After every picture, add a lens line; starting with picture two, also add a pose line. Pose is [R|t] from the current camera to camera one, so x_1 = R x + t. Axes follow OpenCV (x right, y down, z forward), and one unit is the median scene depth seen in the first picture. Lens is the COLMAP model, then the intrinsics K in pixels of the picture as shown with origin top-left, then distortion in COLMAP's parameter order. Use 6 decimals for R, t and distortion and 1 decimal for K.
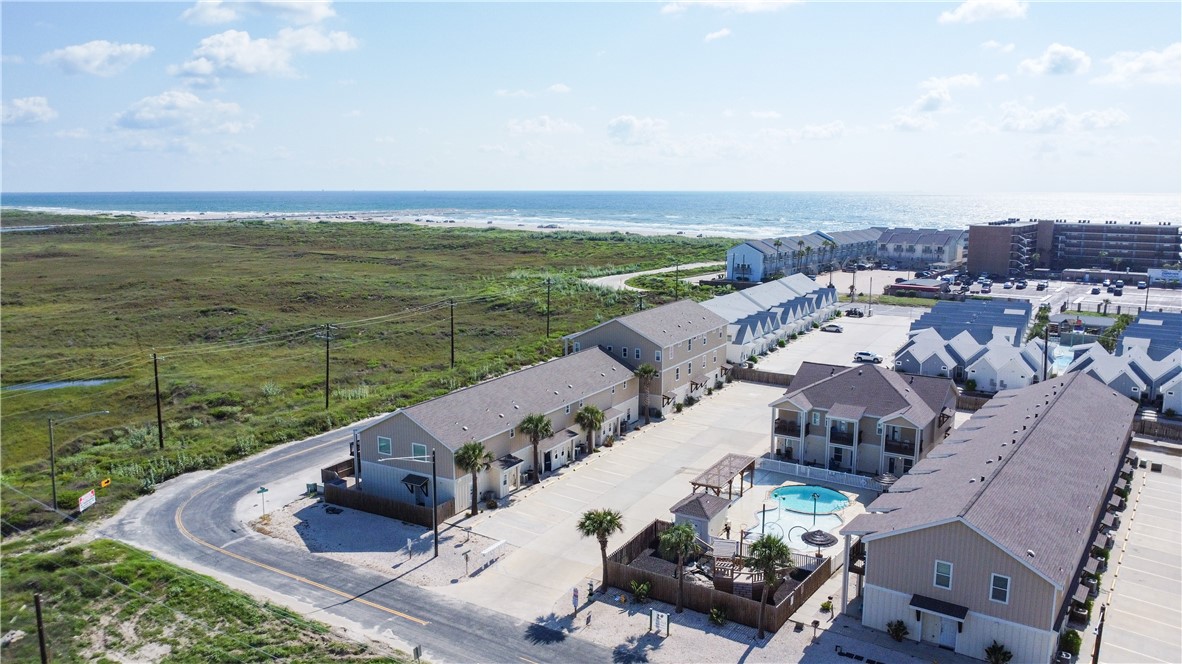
lens RADIAL K [[866.9, 0, 591.0], [0, 866.9, 332.0], [0, 0, 1]] dist [-0.027223, -0.007782]
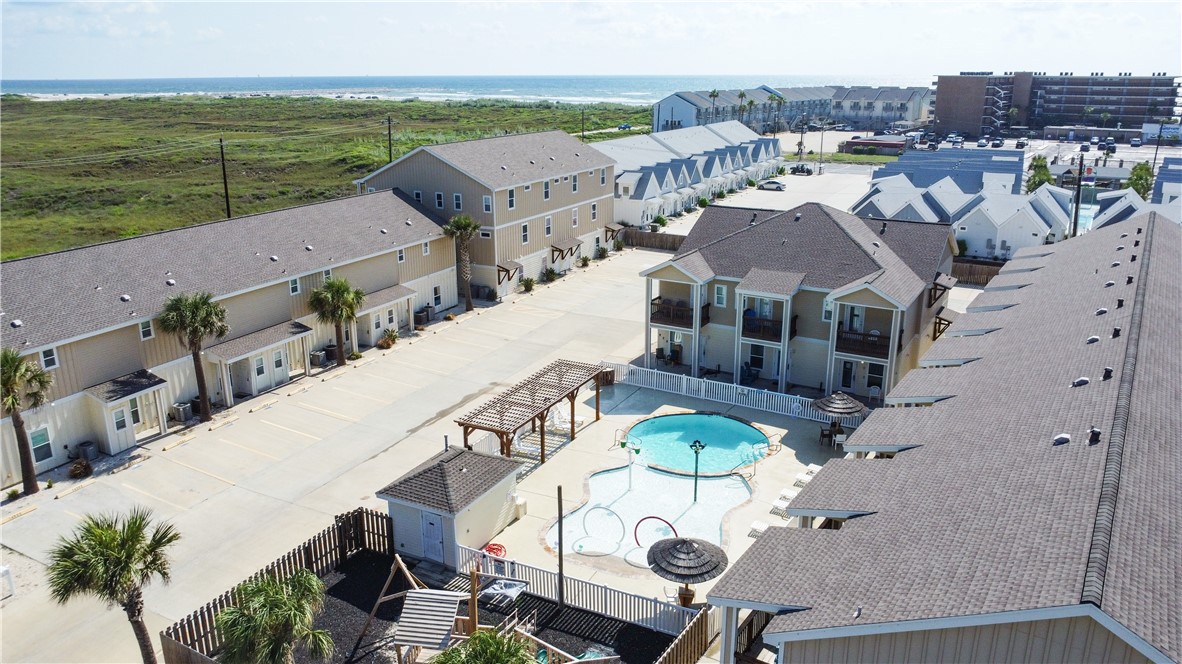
lens RADIAL K [[866.9, 0, 591.0], [0, 866.9, 332.0], [0, 0, 1]] dist [-0.027223, -0.007782]
pose [[0.998545, -0.018303, 0.050716, 0.113719], [0.011751, 0.991884, 0.126600, 0.039393], [-0.052621, -0.125820, 0.990657, 0.337052]]
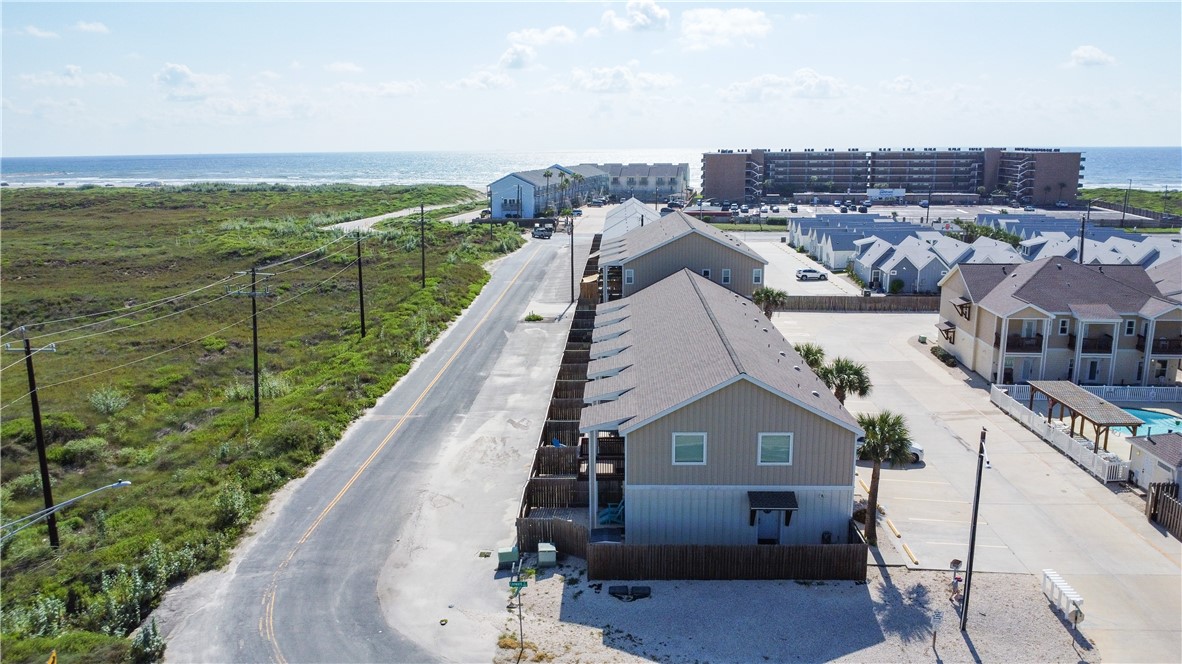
lens RADIAL K [[866.9, 0, 591.0], [0, 866.9, 332.0], [0, 0, 1]] dist [-0.027223, -0.007782]
pose [[0.883102, -0.105654, 0.457130, -0.381922], [0.085961, 0.994258, 0.063735, 0.014810], [-0.461239, -0.016989, 0.887113, 0.403373]]
